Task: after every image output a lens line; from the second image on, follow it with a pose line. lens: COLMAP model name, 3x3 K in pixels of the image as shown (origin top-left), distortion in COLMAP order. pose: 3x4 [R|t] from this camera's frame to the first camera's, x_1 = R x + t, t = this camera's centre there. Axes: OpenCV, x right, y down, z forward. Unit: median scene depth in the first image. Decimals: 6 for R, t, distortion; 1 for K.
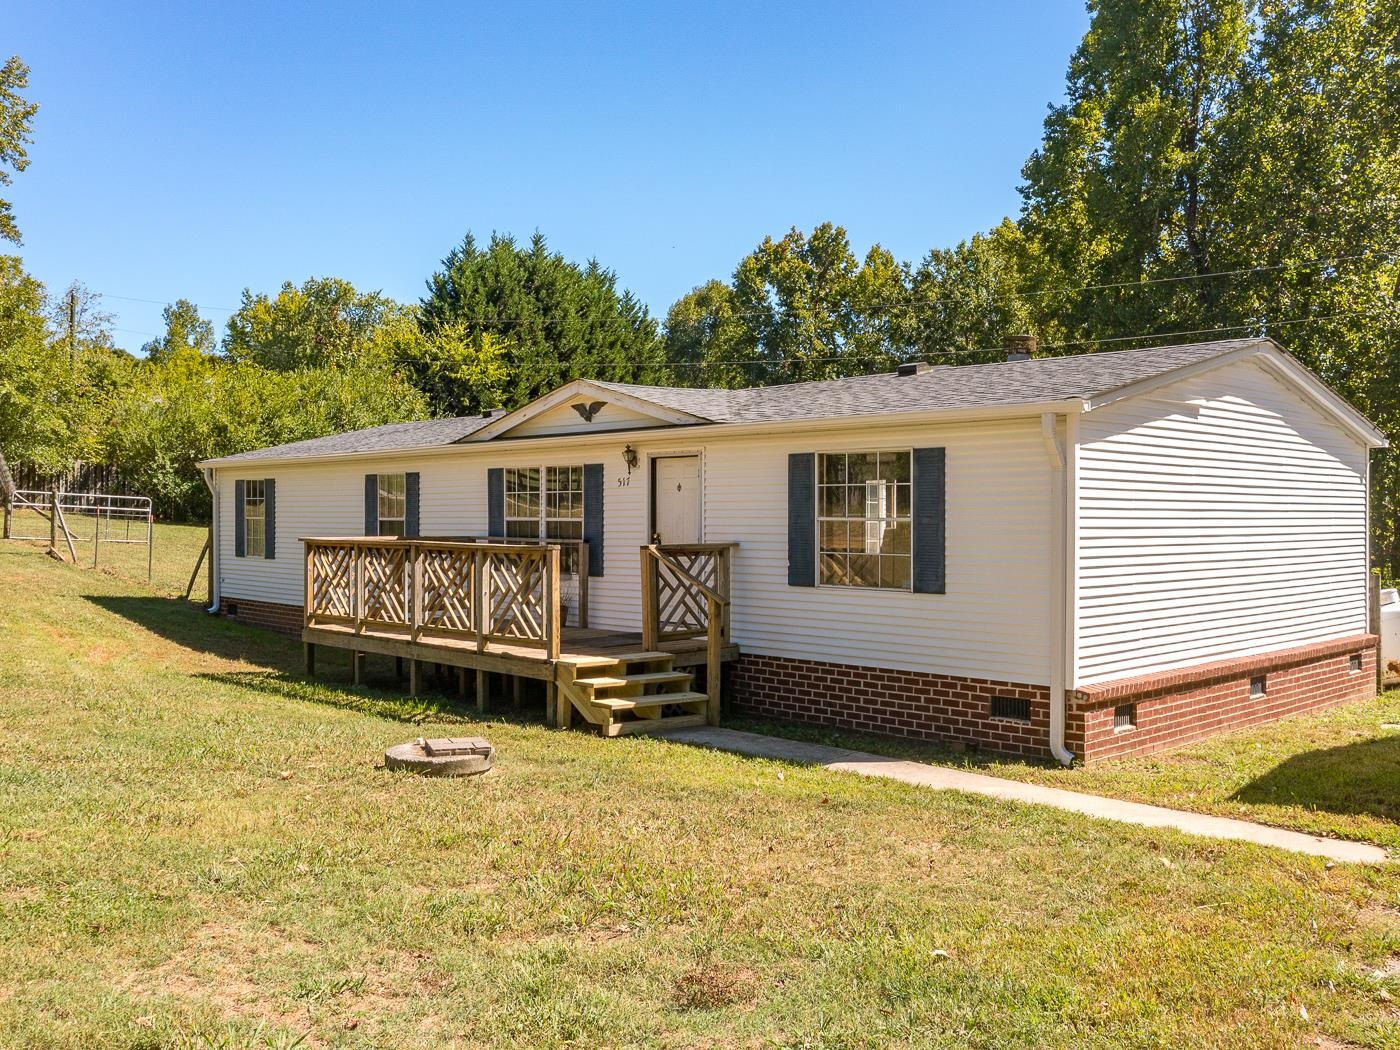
lens RADIAL K [[1250.1, 0, 700.0], [0, 1250.1, 525.0], [0, 0, 1]] dist [0.012401, 0.003258]
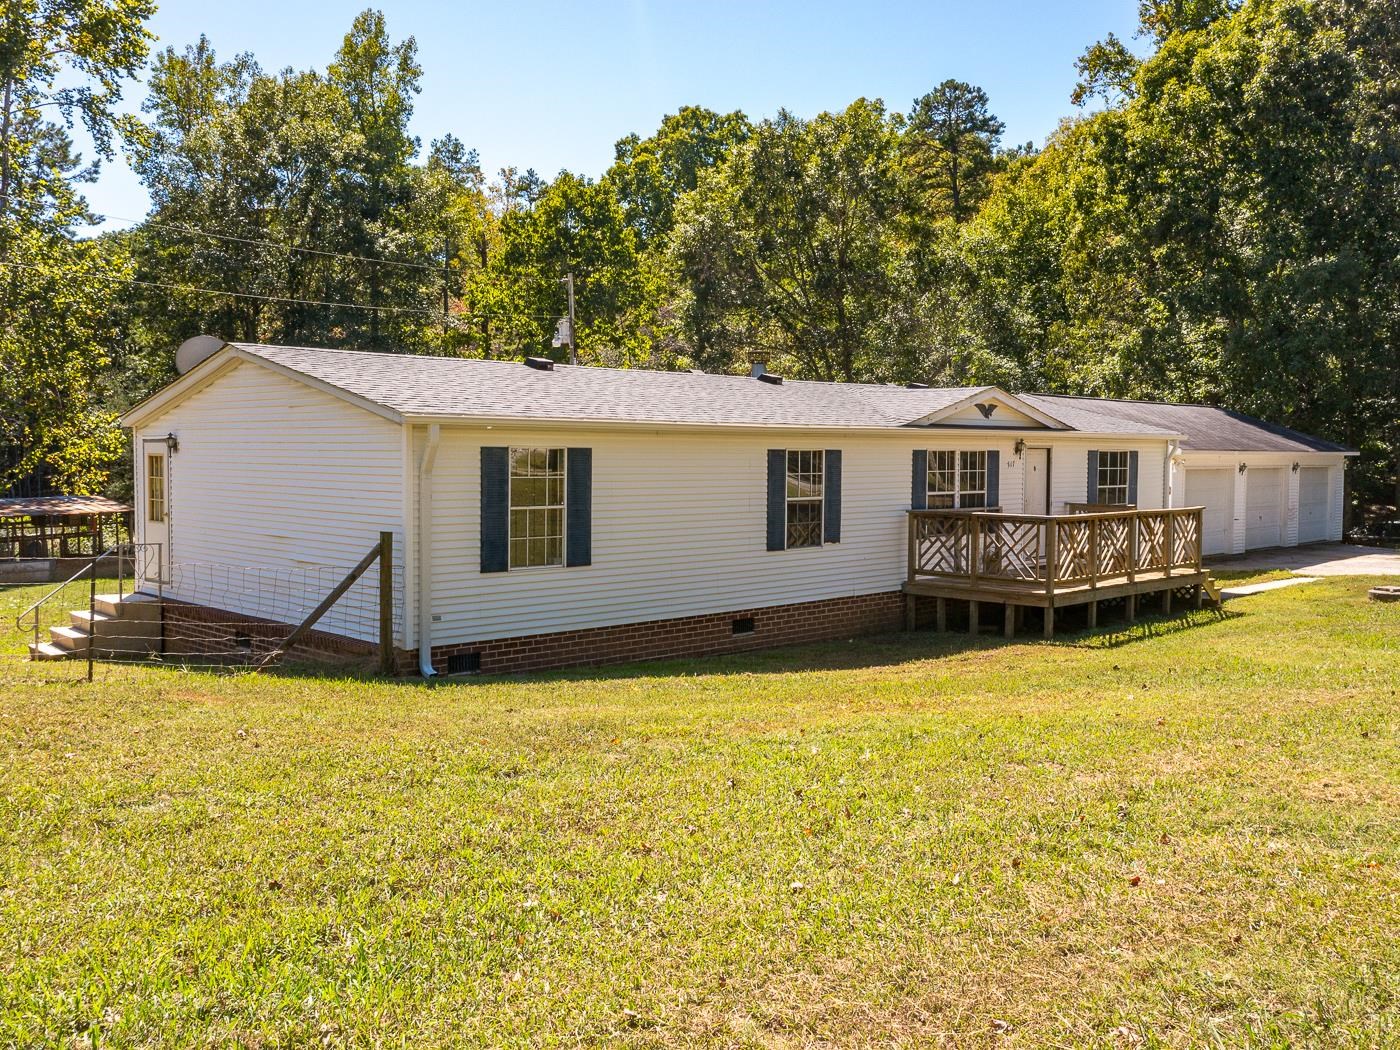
lens RADIAL K [[1250.1, 0, 700.0], [0, 1250.1, 525.0], [0, 0, 1]] dist [0.012401, 0.003258]
pose [[0.060697, -0.028229, 0.997757, -1.221048], [0.033963, 0.999080, 0.026200, -0.011867], [-0.997578, 0.032296, 0.061600, 1.035482]]
